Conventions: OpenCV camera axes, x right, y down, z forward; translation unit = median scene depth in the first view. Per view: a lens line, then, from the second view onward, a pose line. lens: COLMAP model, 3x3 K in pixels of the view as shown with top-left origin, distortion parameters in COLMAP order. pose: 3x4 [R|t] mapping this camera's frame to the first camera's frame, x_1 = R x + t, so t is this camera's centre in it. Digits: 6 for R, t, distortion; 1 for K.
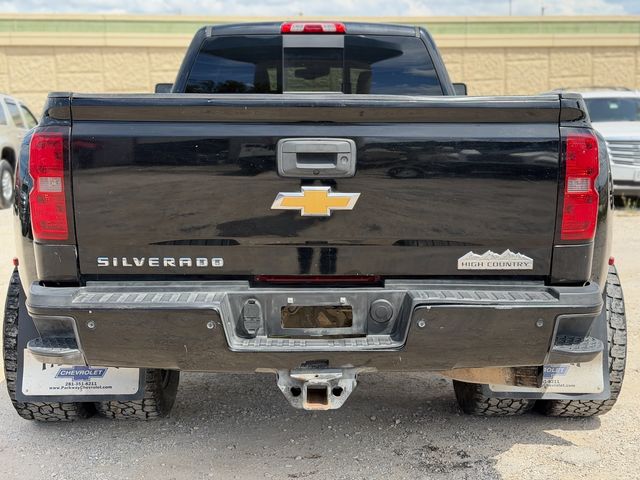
lens RADIAL K [[891.3, 0, 320.0], [0, 891.3, 240.0], [0, 0, 1]] dist [0.186742, -0.334836]
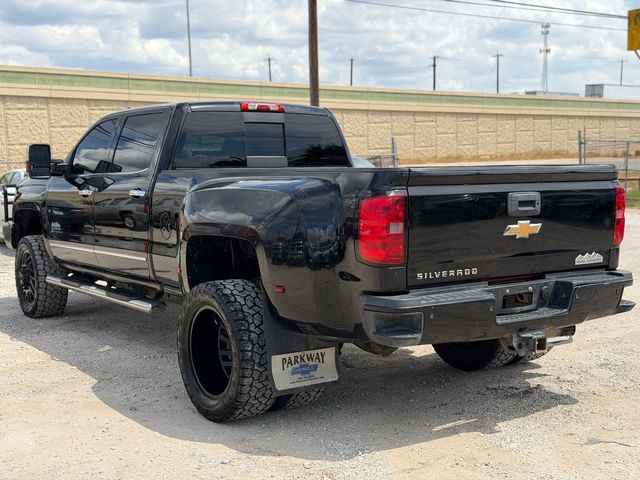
lens RADIAL K [[891.3, 0, 320.0], [0, 891.3, 240.0], [0, 0, 1]] dist [0.186742, -0.334836]
pose [[0.826008, -0.056138, 0.560856, -1.224819], [0.084562, 0.996109, -0.024835, -0.013924], [-0.557280, 0.067942, 0.827541, -0.171228]]
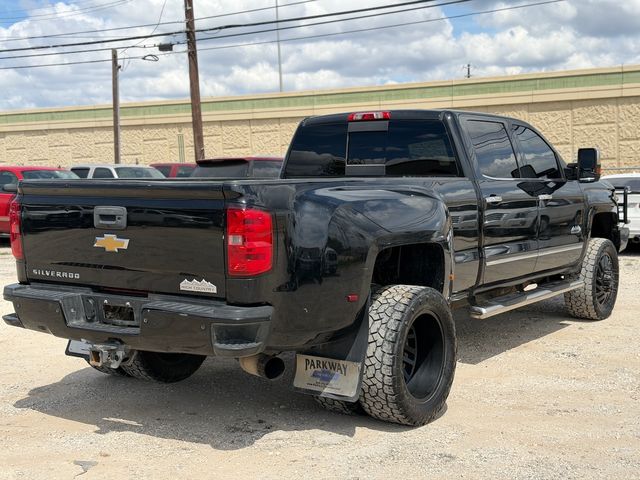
lens RADIAL K [[891.3, 0, 320.0], [0, 891.3, 240.0], [0, 0, 1]] dist [0.186742, -0.334836]
pose [[0.814621, 0.039459, -0.578649, 1.266697], [-0.069284, 0.997160, -0.029539, -0.025581], [0.575840, 0.064154, 0.815041, -0.156670]]
